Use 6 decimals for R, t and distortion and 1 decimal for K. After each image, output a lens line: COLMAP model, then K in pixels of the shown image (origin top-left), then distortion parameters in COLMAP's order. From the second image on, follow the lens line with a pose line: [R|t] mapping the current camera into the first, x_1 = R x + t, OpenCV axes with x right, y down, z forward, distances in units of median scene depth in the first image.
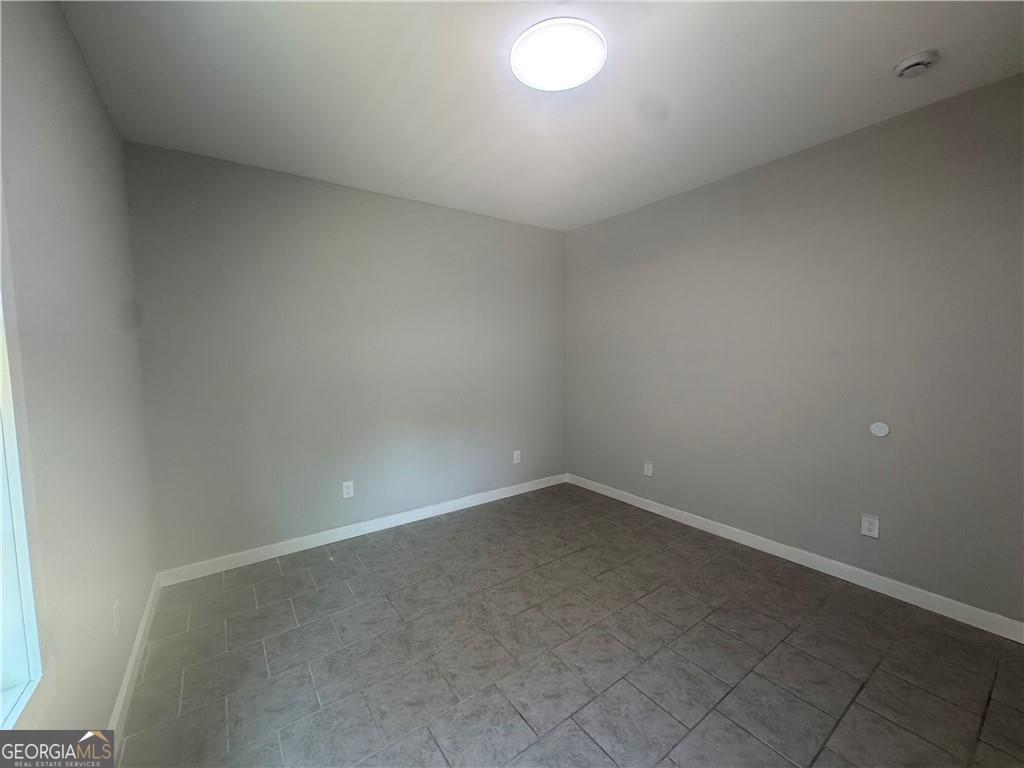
lens RADIAL K [[409.1, 0, 512.0], [0, 409.1, 384.0], [0, 0, 1]] dist [-0.001990, -0.000210]
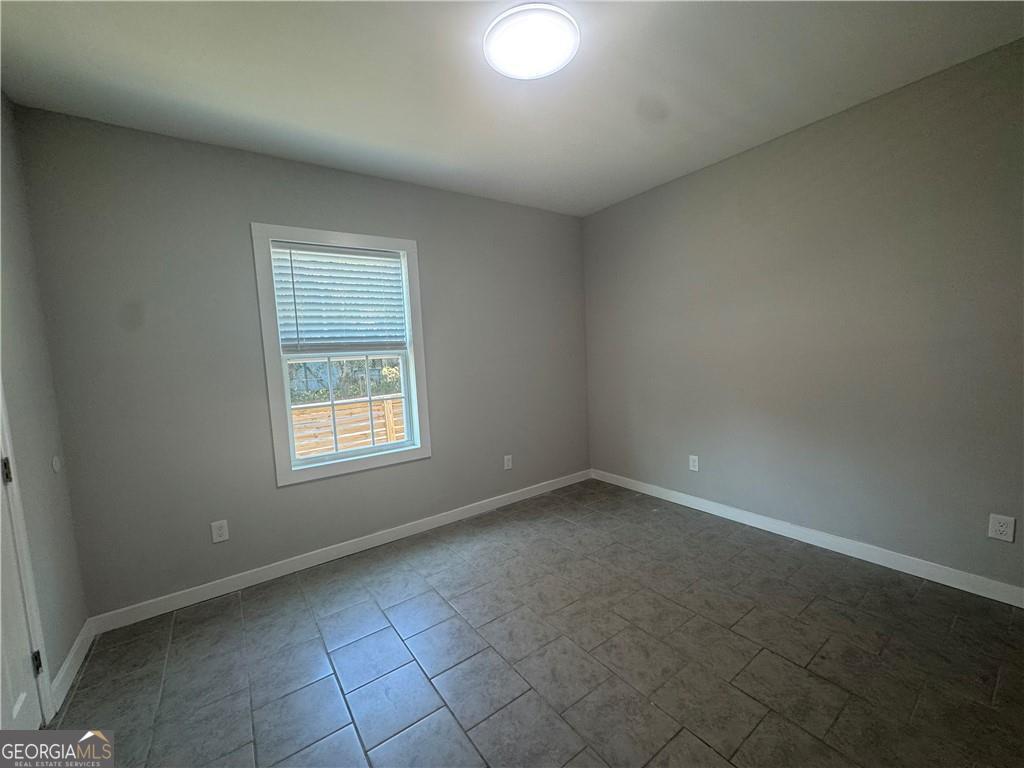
lens RADIAL K [[409.1, 0, 512.0], [0, 409.1, 384.0], [0, 0, 1]] dist [-0.001990, -0.000210]
pose [[0.001875, 0.096658, -0.995316, 0.841947], [-0.024089, 0.995033, 0.096585, -0.048808], [0.999708, 0.023795, 0.004194, 0.689012]]
